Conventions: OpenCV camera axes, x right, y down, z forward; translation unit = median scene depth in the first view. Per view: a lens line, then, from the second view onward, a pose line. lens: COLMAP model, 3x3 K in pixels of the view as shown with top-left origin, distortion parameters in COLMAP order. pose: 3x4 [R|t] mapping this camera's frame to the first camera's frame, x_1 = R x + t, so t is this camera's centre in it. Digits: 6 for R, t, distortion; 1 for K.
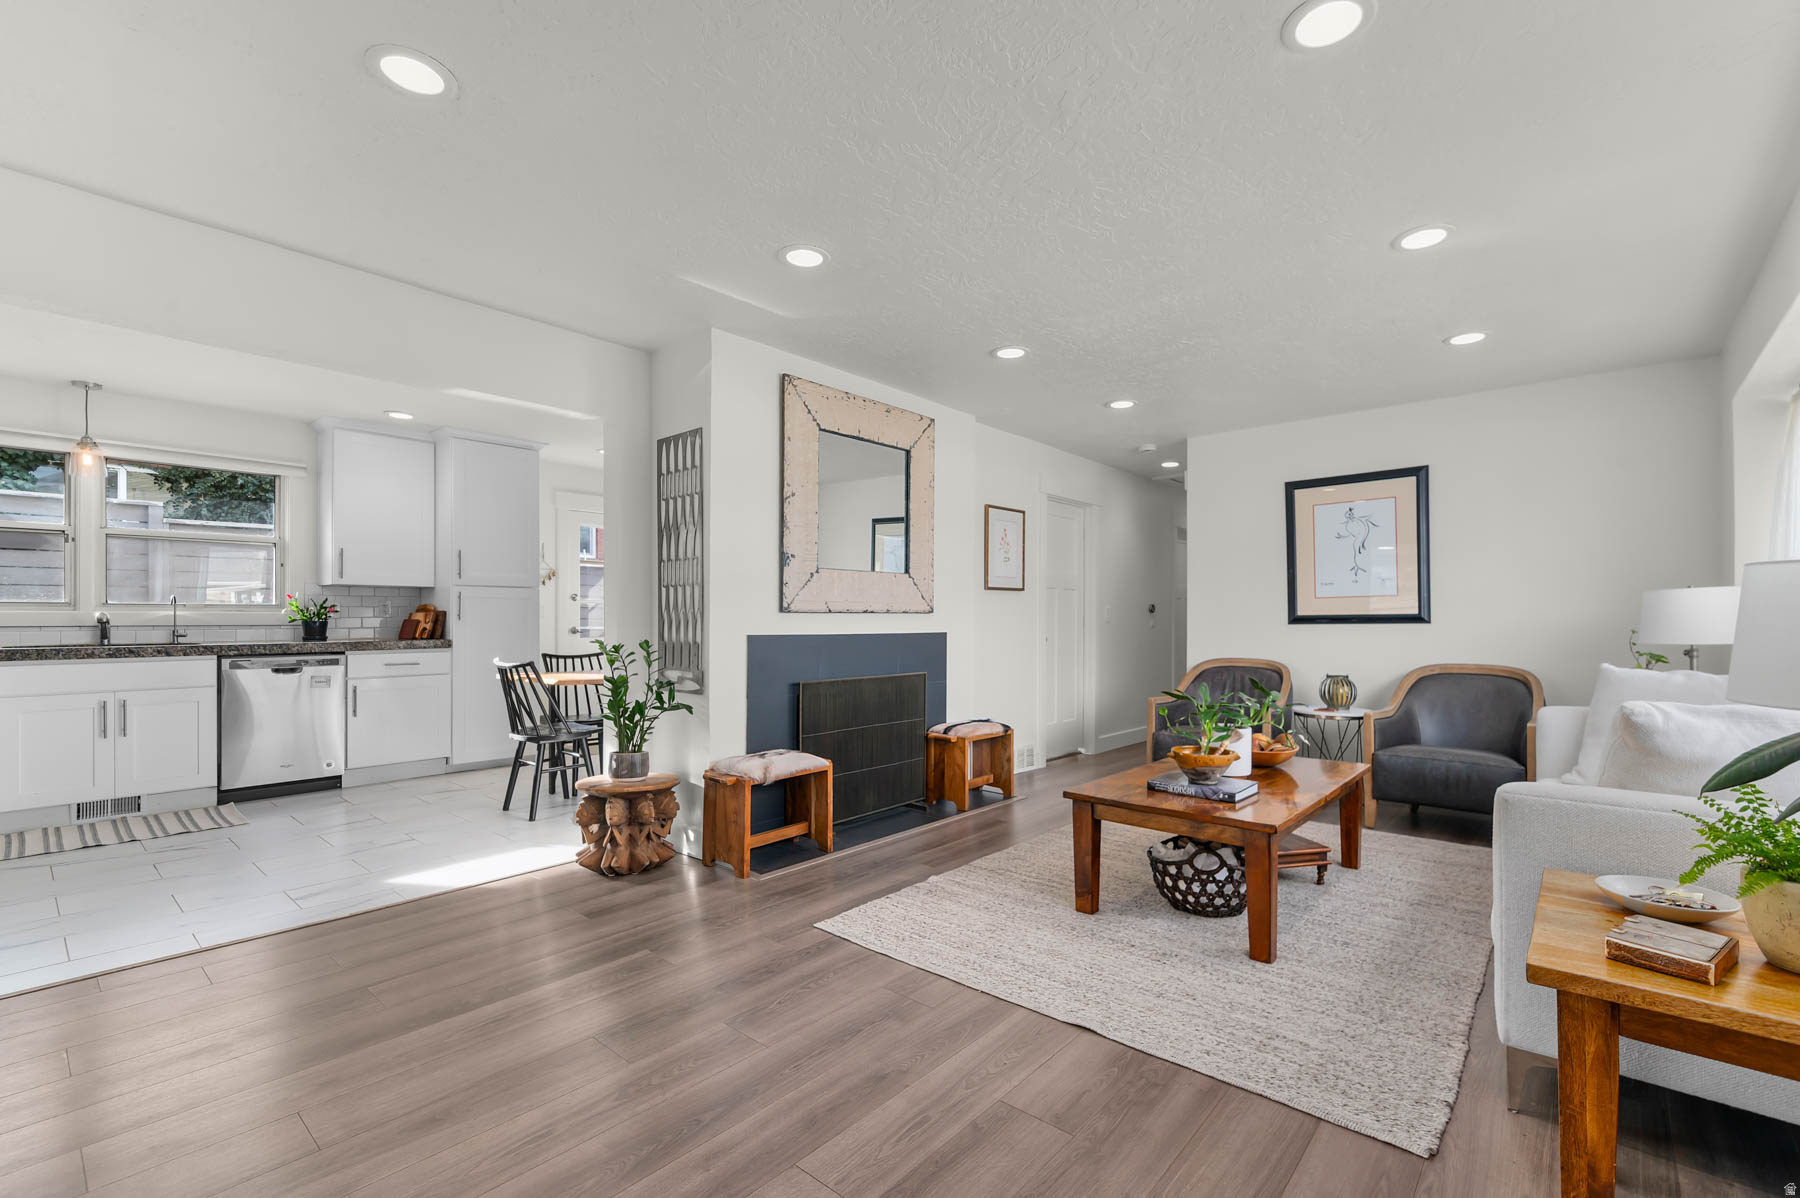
lens RADIAL K [[799.8, 0, 899.9], [0, 799.8, 615.3], [0, 0, 1]] dist [0.004436, -0.000532]
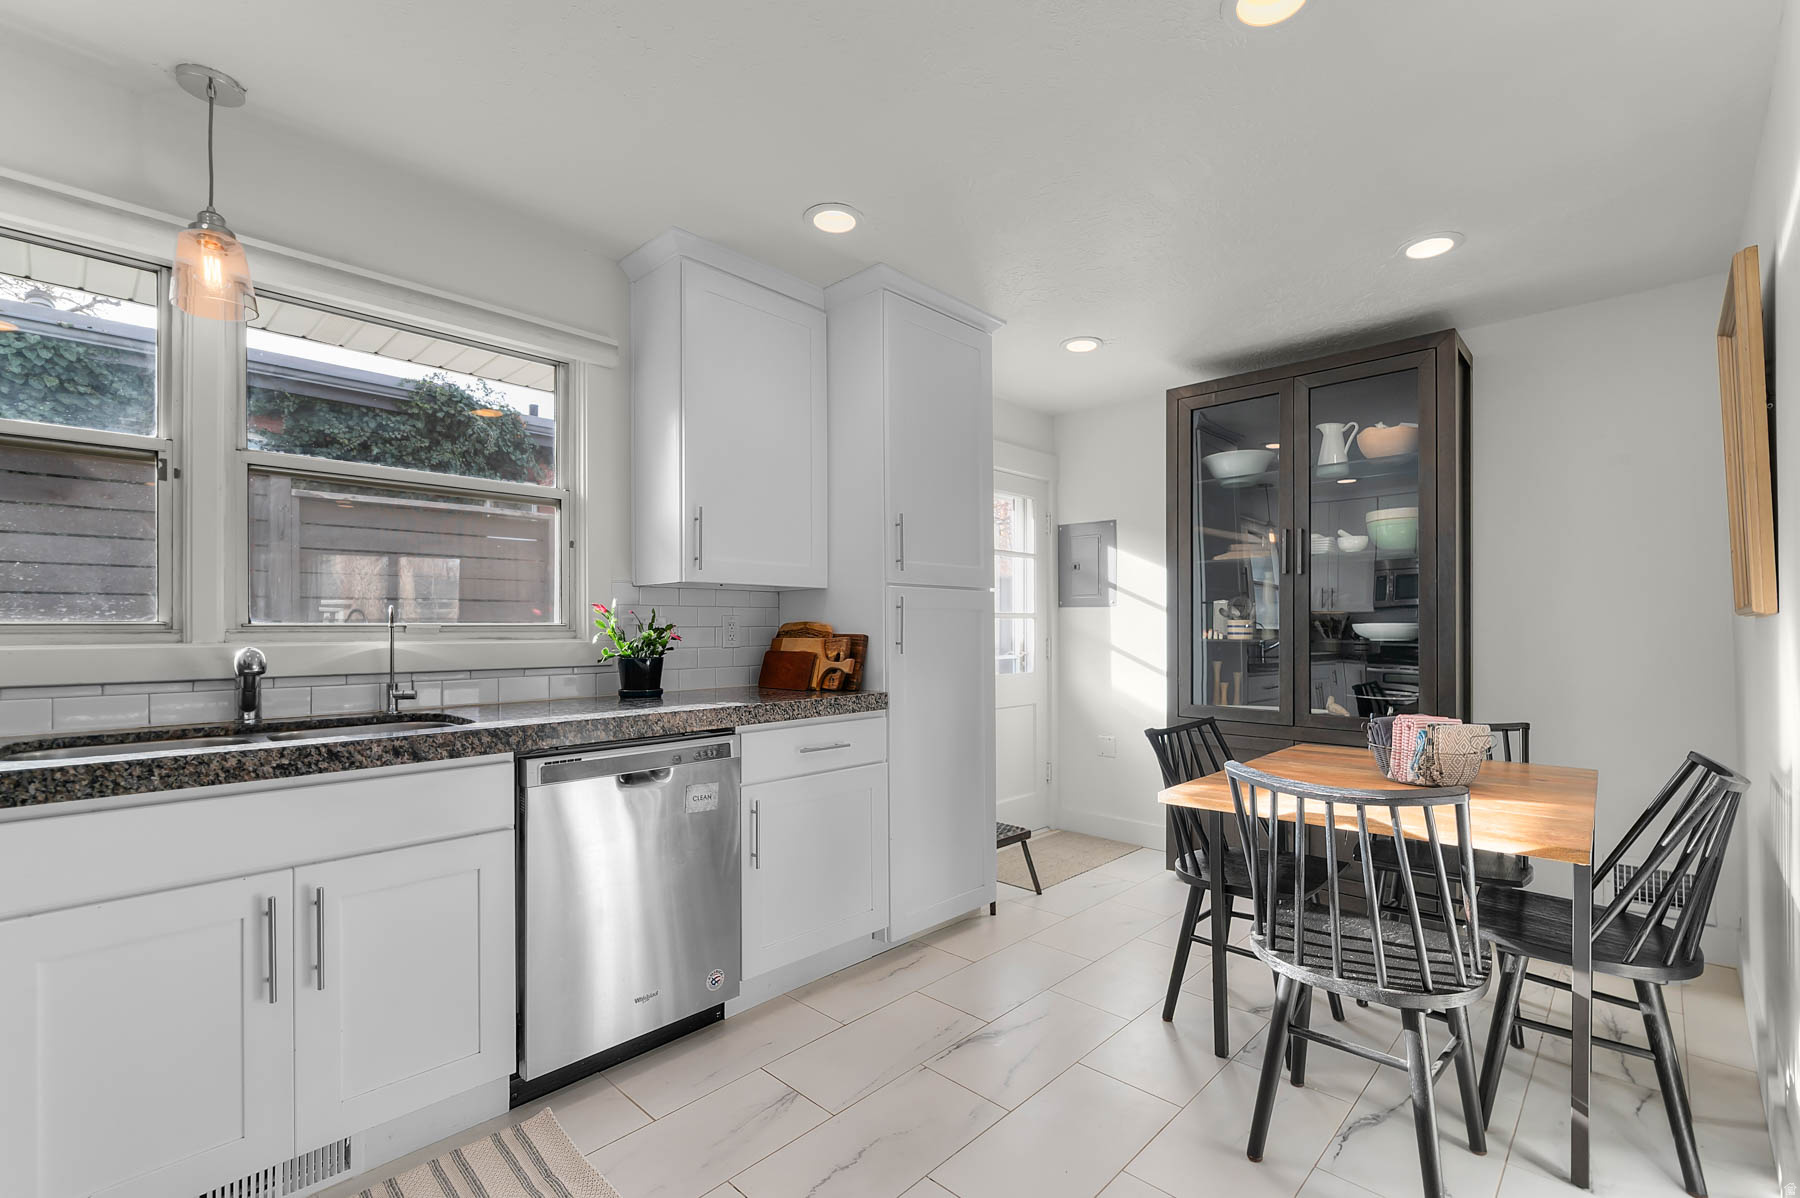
lens RADIAL K [[799.8, 0, 883.0], [0, 799.8, 624.6], [0, 0, 1]] dist [0.004436, -0.000532]
pose [[0.998654, -0.006366, -0.051481, -0.522476], [0.006019, 0.999958, -0.006894, -0.008490], [0.051522, 0.006575, 0.998650, 0.490278]]
